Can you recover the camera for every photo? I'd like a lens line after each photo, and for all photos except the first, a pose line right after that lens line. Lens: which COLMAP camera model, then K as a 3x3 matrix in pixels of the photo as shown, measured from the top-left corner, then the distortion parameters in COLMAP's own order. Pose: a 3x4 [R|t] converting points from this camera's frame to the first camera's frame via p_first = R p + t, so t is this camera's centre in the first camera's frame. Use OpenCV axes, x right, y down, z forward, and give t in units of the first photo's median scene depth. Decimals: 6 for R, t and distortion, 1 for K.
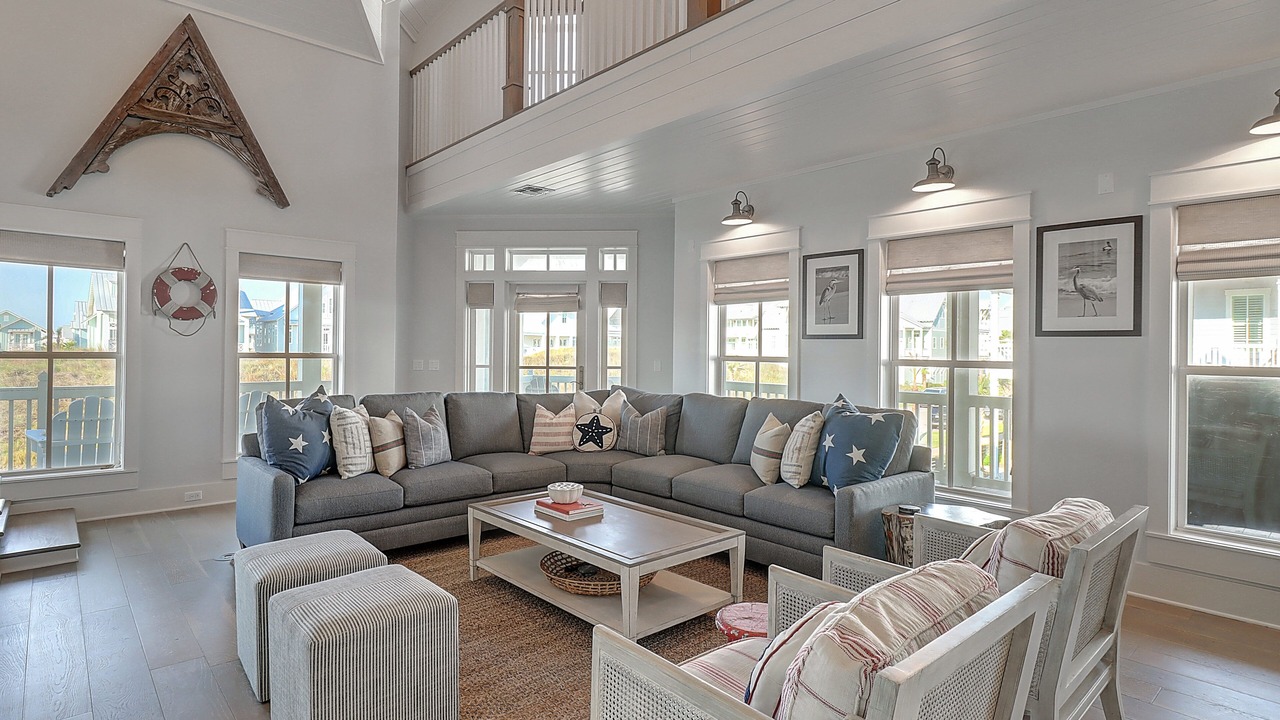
lens RADIAL K [[661.1, 0, 642.7], [0, 661.1, 342.4], [0, 0, 1]] dist [0.001715, -0.000308]
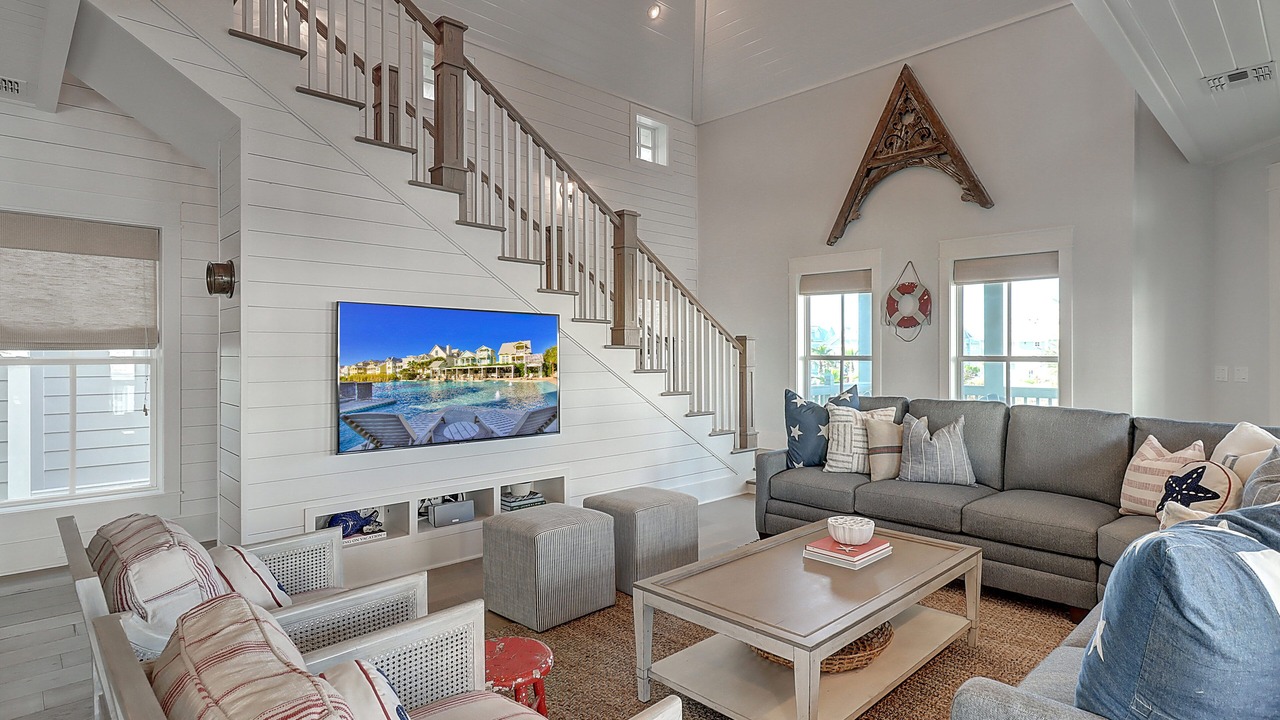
lens RADIAL K [[661.1, 0, 642.7], [0, 661.1, 342.4], [0, 0, 1]] dist [0.001715, -0.000308]
pose [[0.035919, -0.025940, -0.999018, 0.451473], [0.012015, 0.999602, -0.025523, 0.016030], [0.999282, -0.011086, 0.036216, 0.498110]]
